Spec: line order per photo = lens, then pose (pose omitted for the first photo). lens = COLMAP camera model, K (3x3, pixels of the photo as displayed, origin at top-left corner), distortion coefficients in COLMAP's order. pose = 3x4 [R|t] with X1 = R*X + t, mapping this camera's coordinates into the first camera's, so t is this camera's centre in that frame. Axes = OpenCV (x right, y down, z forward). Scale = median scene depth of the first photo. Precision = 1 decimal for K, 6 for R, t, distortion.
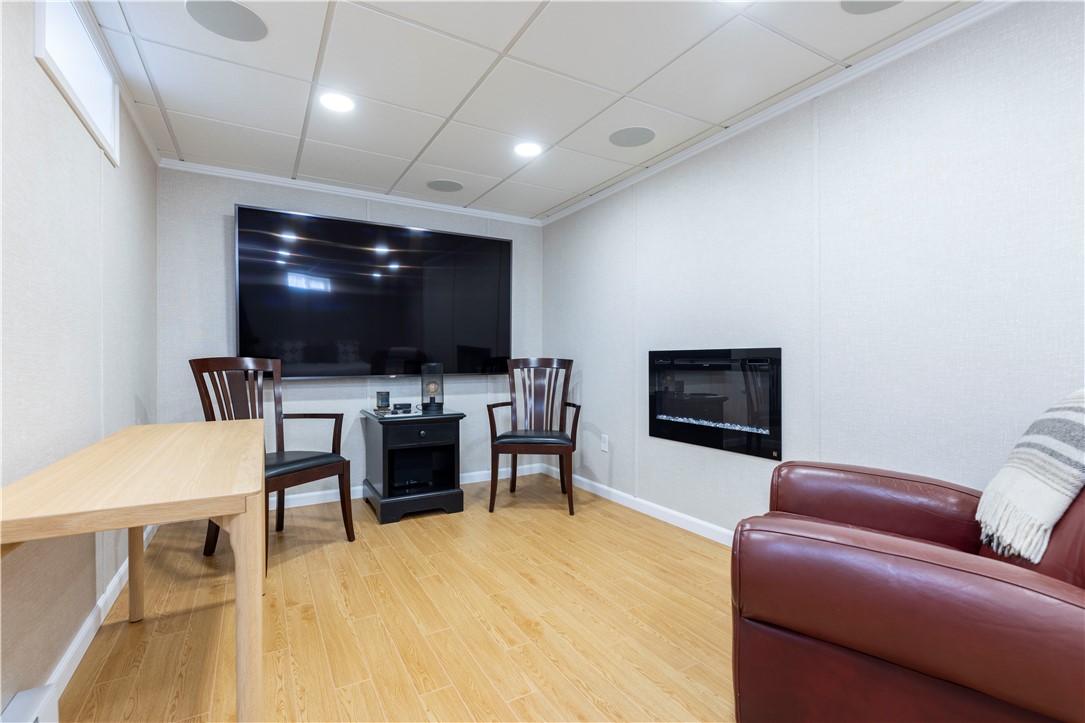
lens RADIAL K [[488.7, 0, 539.5], [0, 488.7, 365.3], [0, 0, 1]] dist [-0.016863, 0.001784]
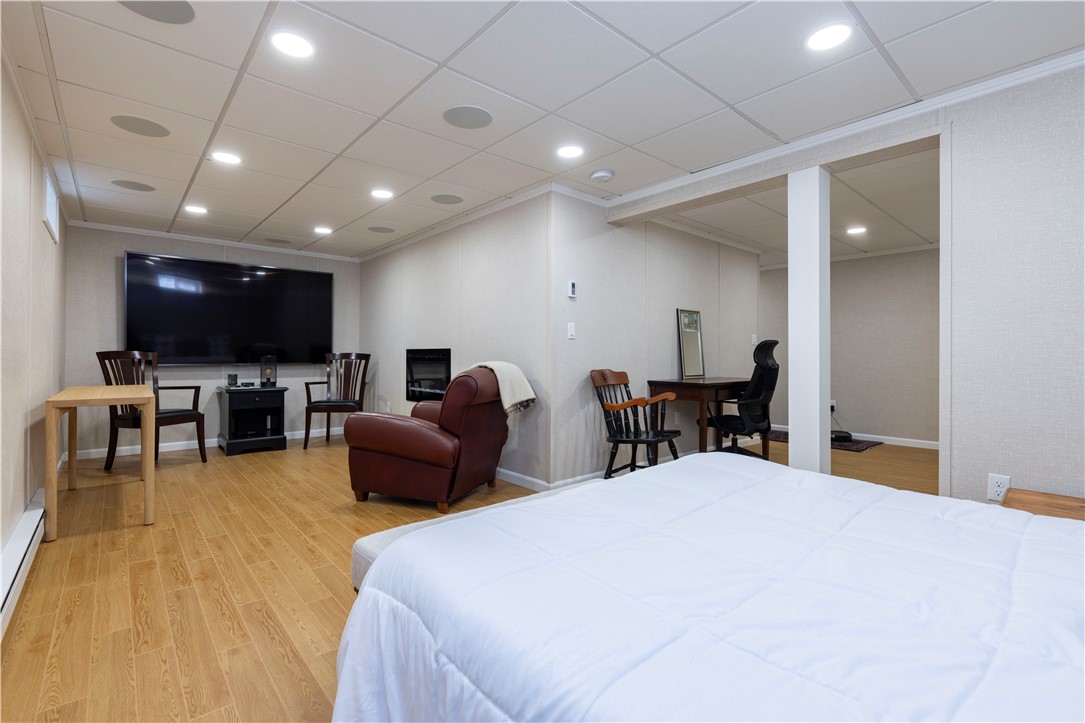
lens RADIAL K [[488.7, 0, 547.9], [0, 488.7, 355.0], [0, 0, 1]] dist [-0.016863, 0.001784]
pose [[0.979329, 0.007212, 0.202143, 0.350783], [-0.004983, 0.999921, -0.011532, 0.006861], [-0.202210, 0.010286, 0.979288, -0.710597]]
